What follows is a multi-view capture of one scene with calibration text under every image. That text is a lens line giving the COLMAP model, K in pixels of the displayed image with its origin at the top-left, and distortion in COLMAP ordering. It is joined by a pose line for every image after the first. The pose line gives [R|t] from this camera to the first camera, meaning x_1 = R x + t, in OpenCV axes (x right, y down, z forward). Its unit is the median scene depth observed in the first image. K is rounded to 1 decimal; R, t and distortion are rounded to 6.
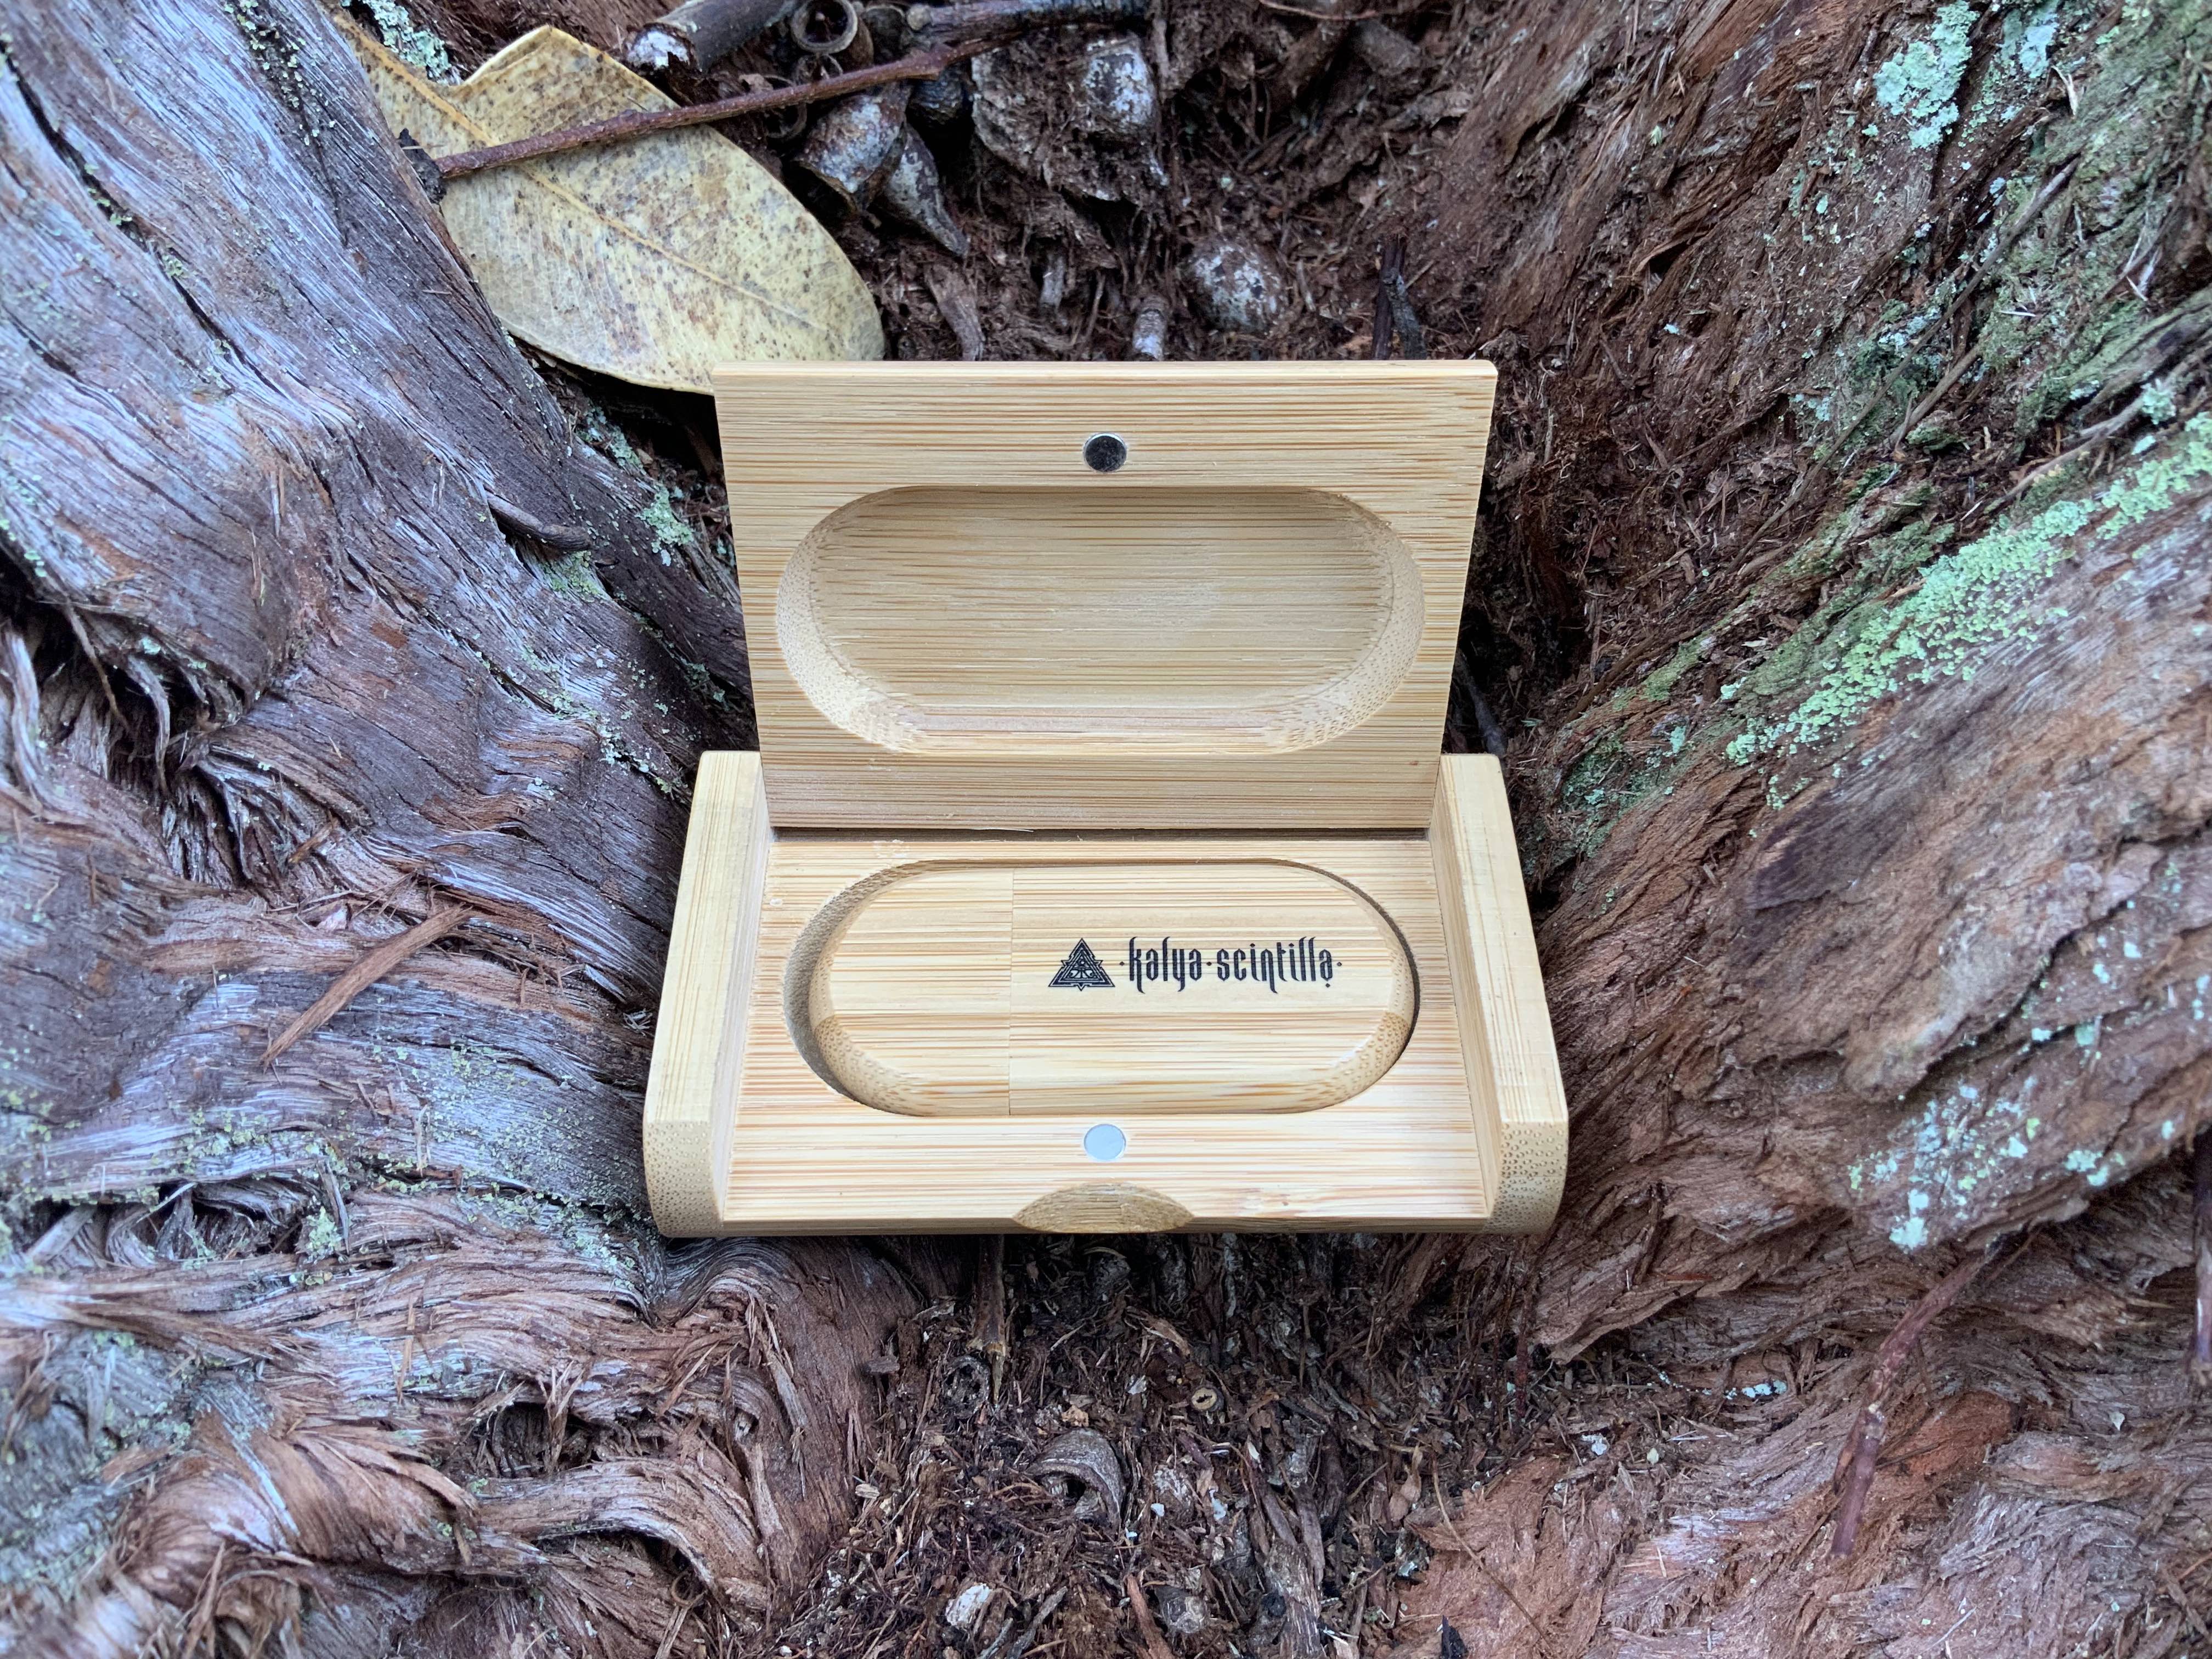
lens RADIAL K [[1879.1, 0, 1106.0], [0, 1879.1, 829.5], [0, 0, 1]] dist [0.069194, -0.184684]
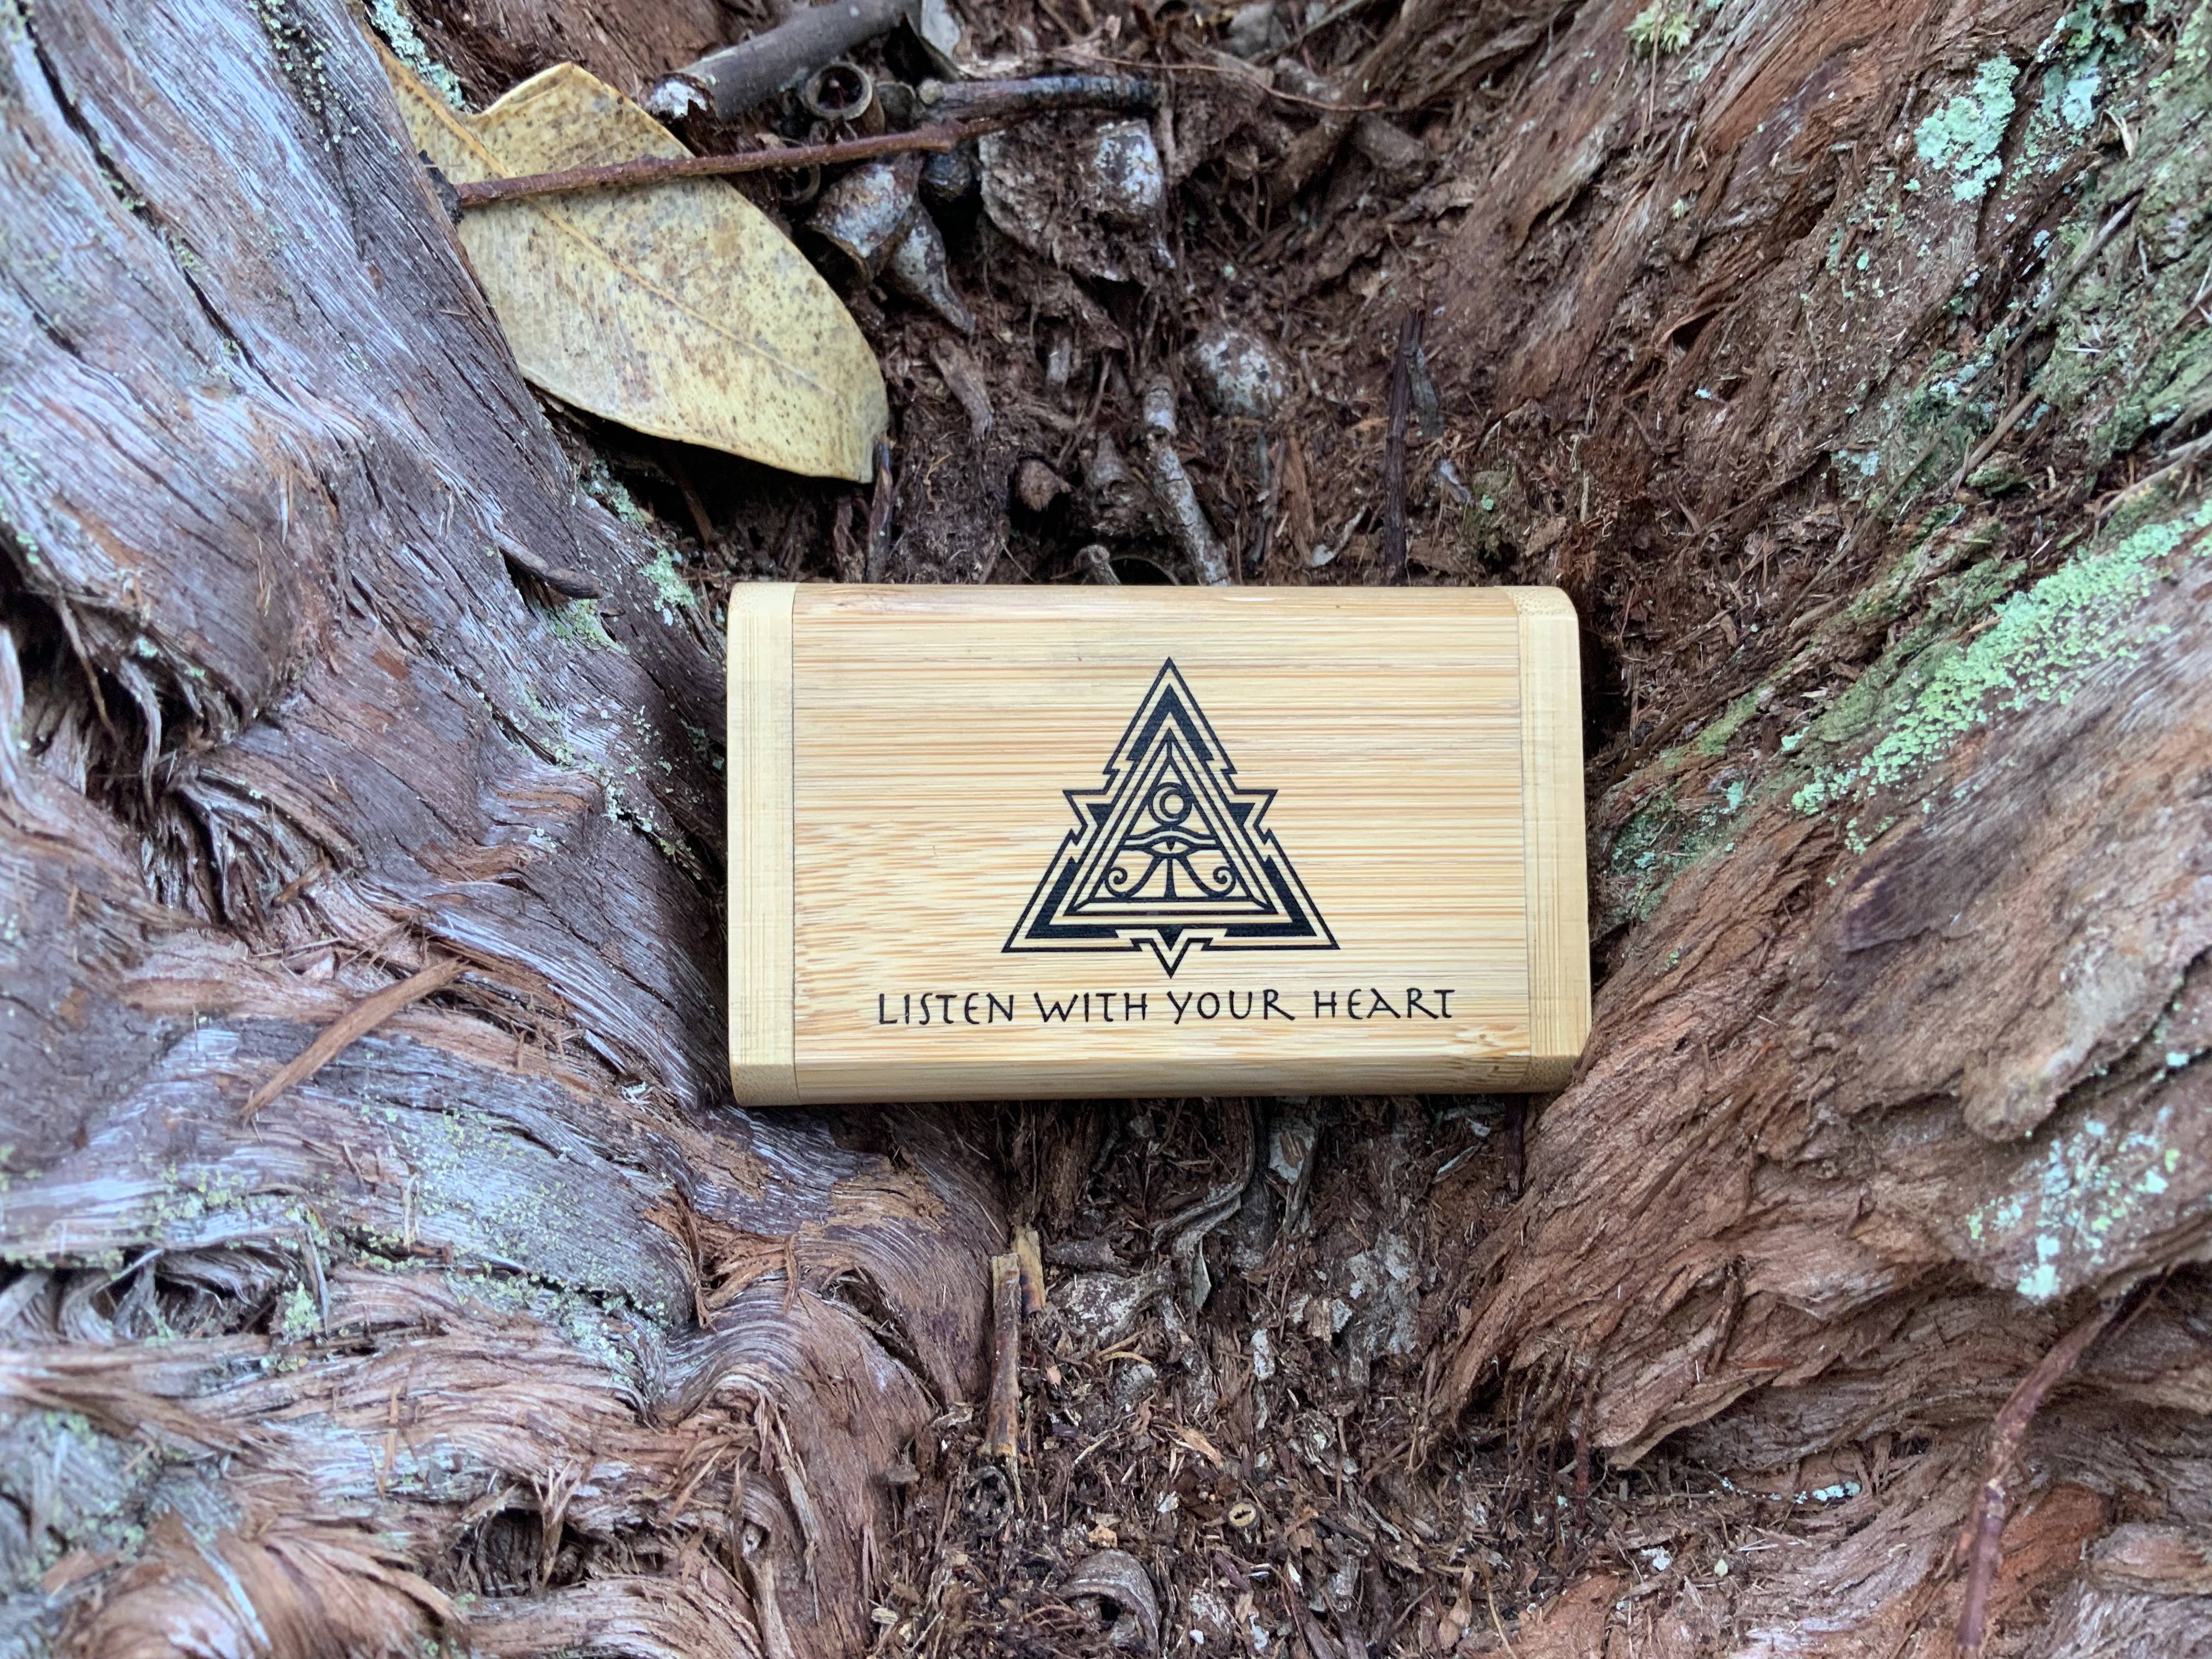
lens RADIAL K [[1879.1, 0, 1106.0], [0, 1879.1, 829.5], [0, 0, 1]] dist [0.069194, -0.184684]
pose [[0.998570, 0.004411, 0.053274, -0.074205], [0.000904, 0.995053, -0.099342, 0.068971], [-0.053449, 0.099248, 0.993626, 0.060232]]
